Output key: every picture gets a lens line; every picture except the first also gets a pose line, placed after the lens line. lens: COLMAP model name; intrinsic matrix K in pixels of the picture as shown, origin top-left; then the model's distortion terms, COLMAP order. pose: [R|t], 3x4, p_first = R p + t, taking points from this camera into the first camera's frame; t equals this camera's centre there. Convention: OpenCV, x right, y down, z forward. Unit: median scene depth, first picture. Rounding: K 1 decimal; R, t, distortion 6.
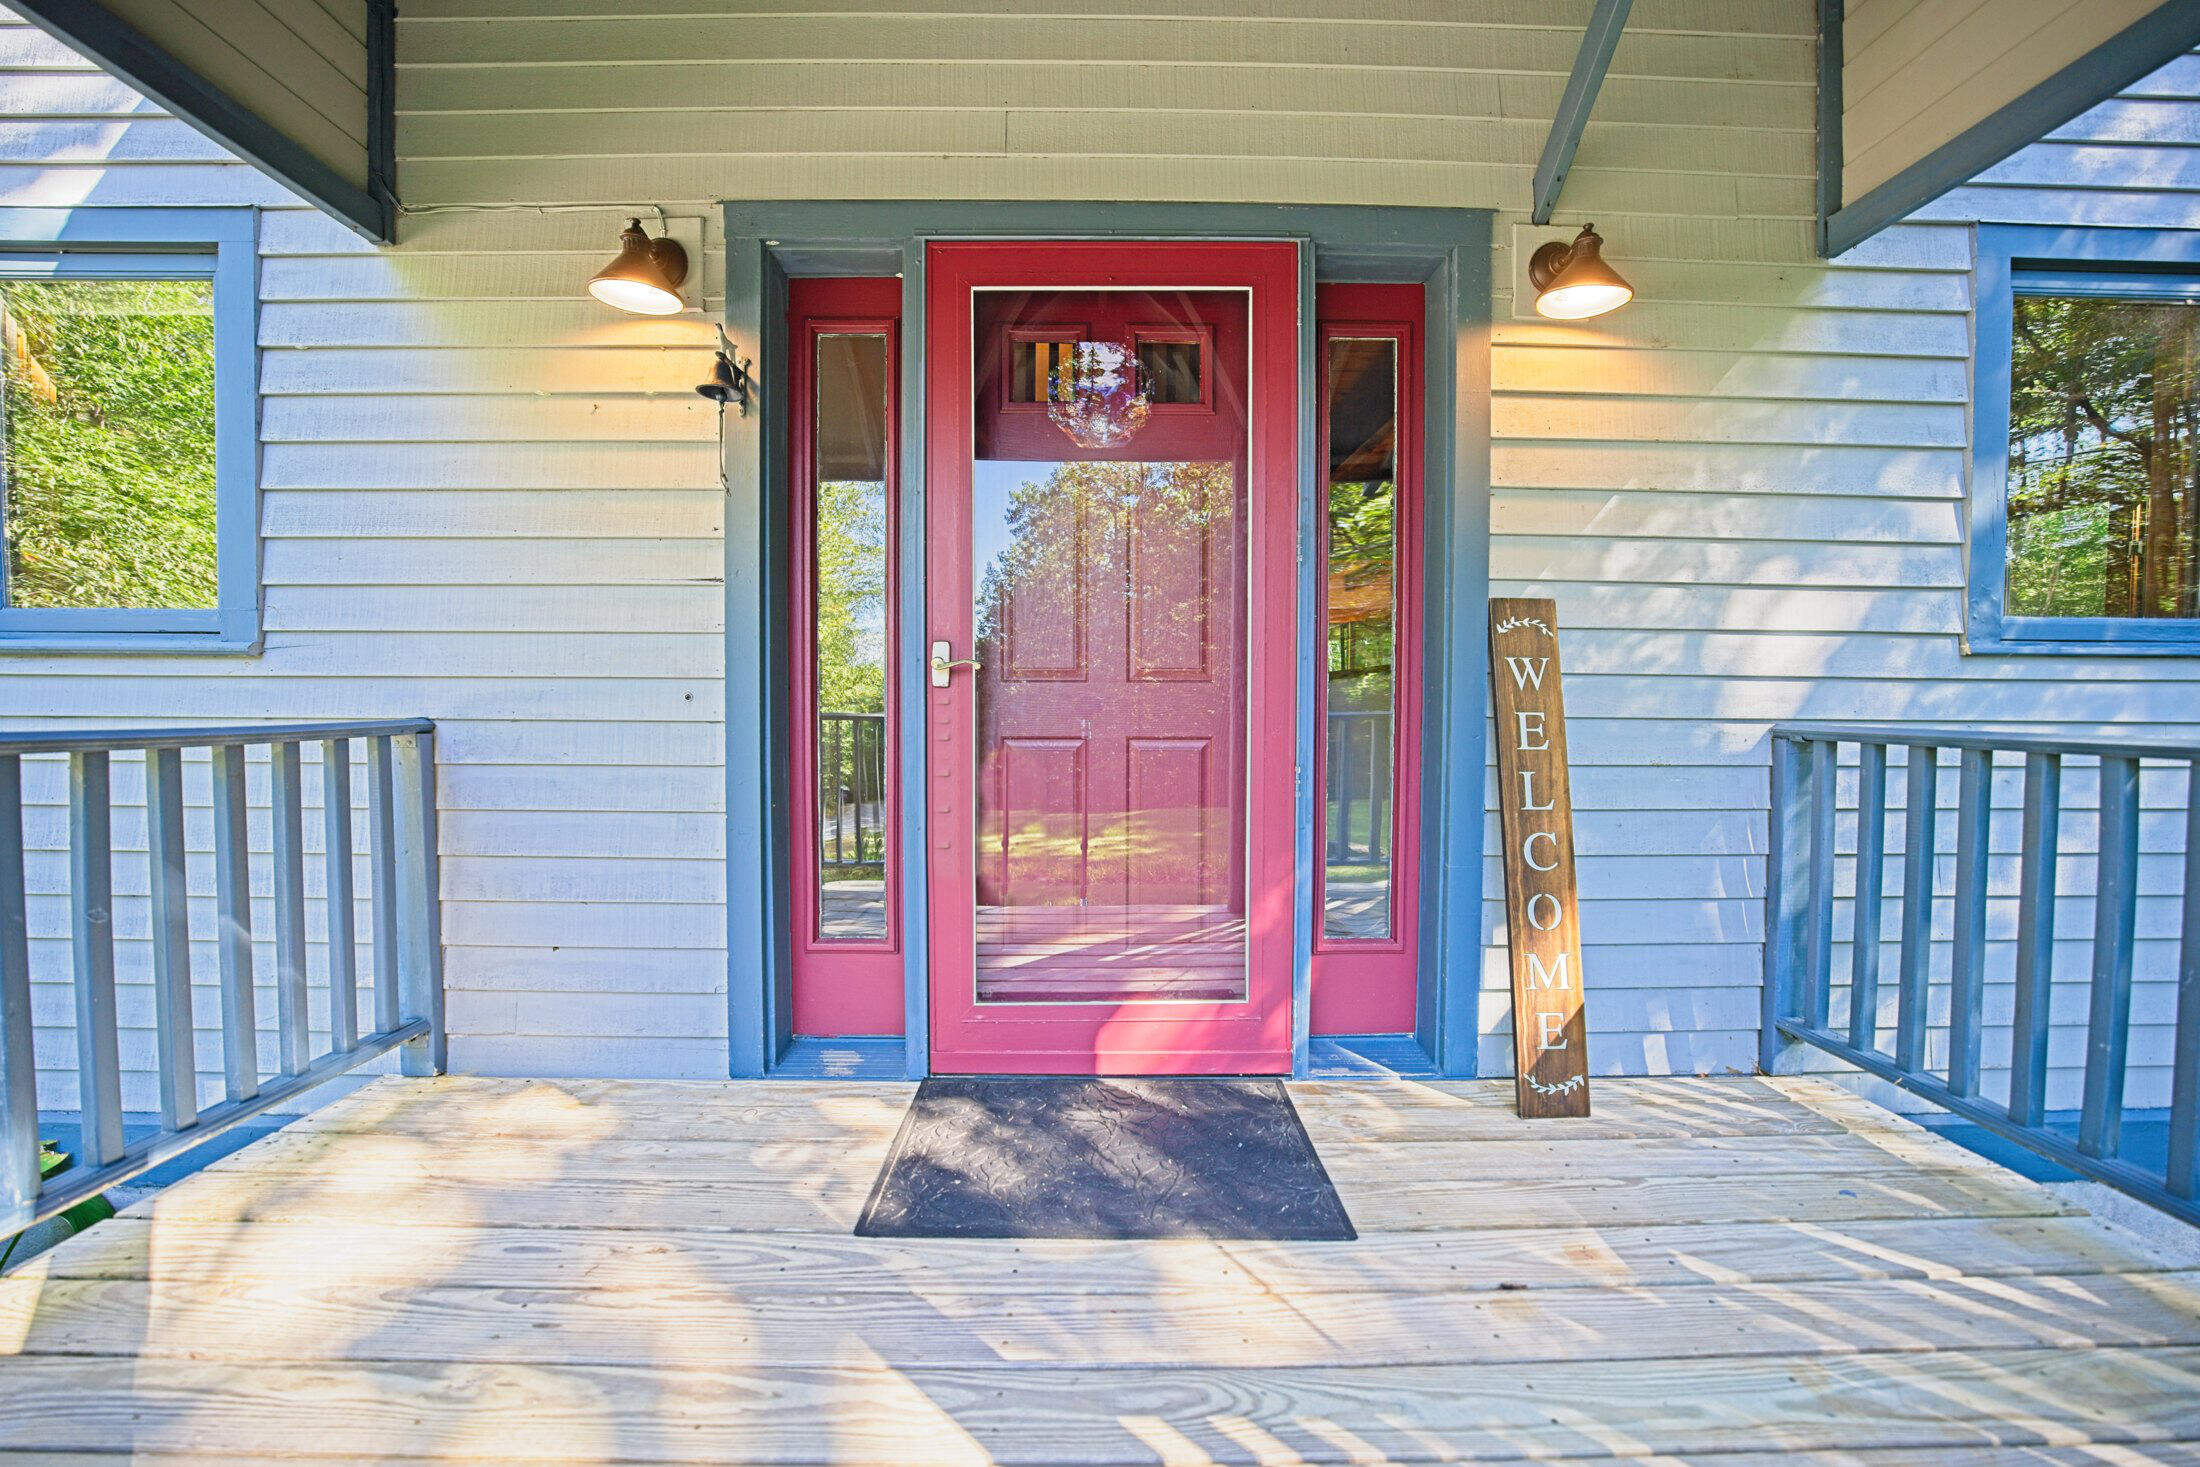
lens RADIAL K [[783.8, 0, 1100.0], [0, 783.8, 733.5], [0, 0, 1]] dist [-0.008604, -0.000009]
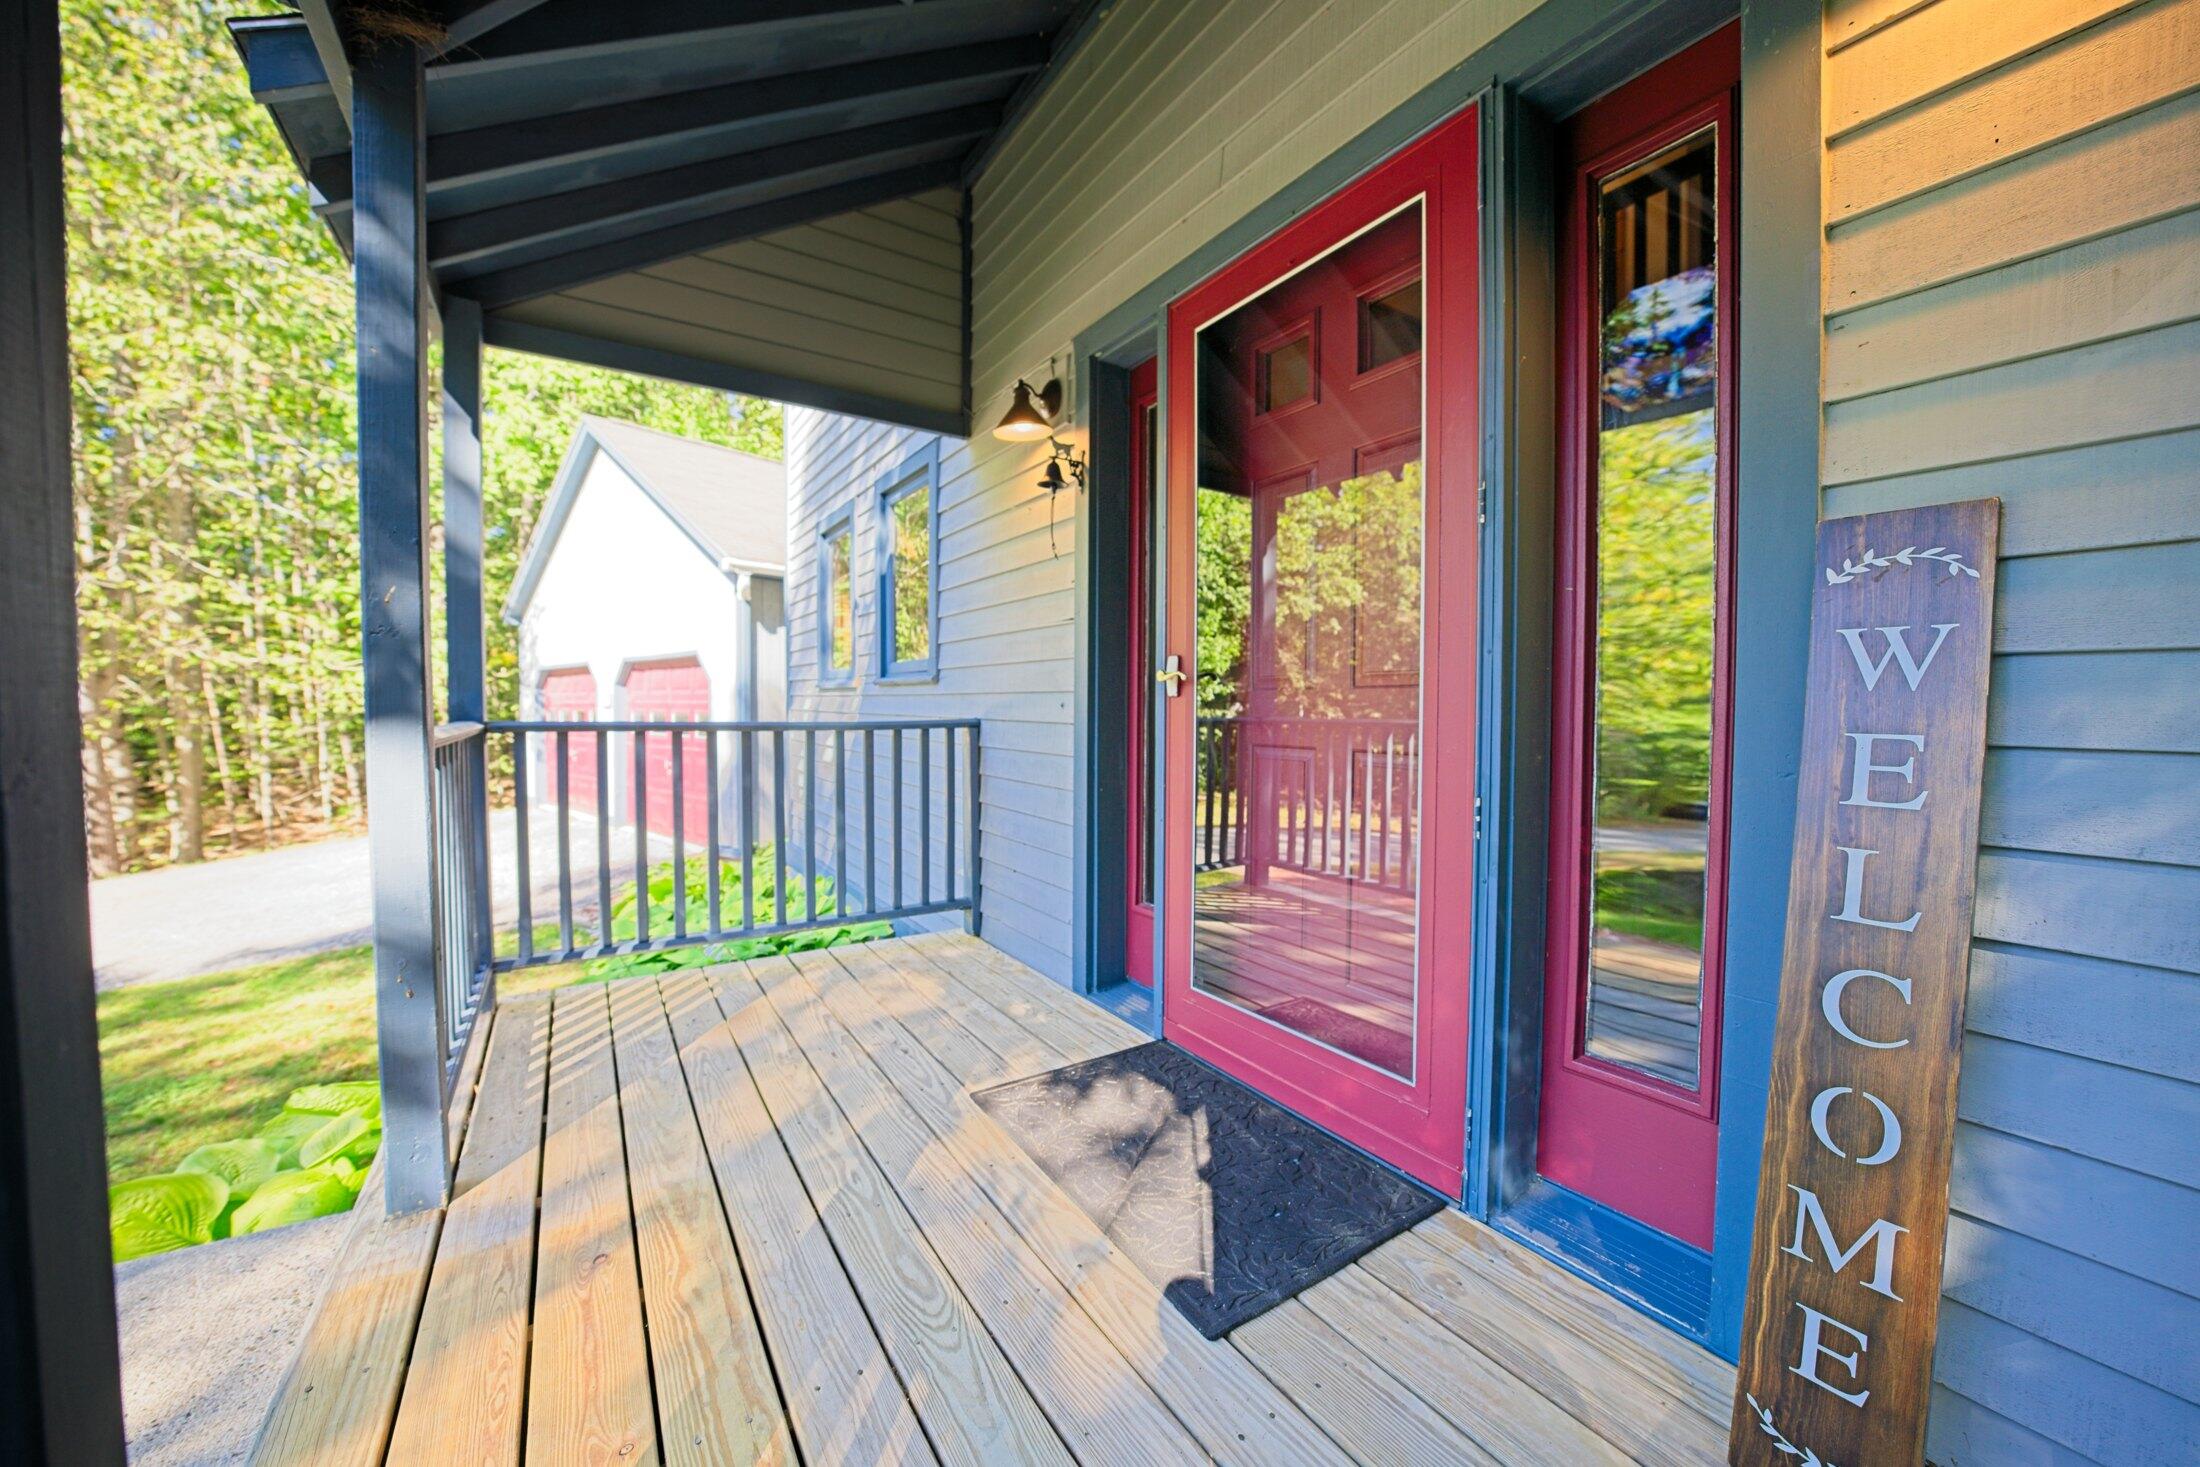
lens RADIAL K [[761.3, 0, 1091.9], [0, 761.3, 727.3], [0, 0, 1]] dist [-0.002420, -0.000080]
pose [[0.575537, 0.023132, -0.817448, 0.630265], [-0.027599, 0.999580, 0.008855, -0.020701], [0.817310, 0.017465, 0.575934, 0.278201]]
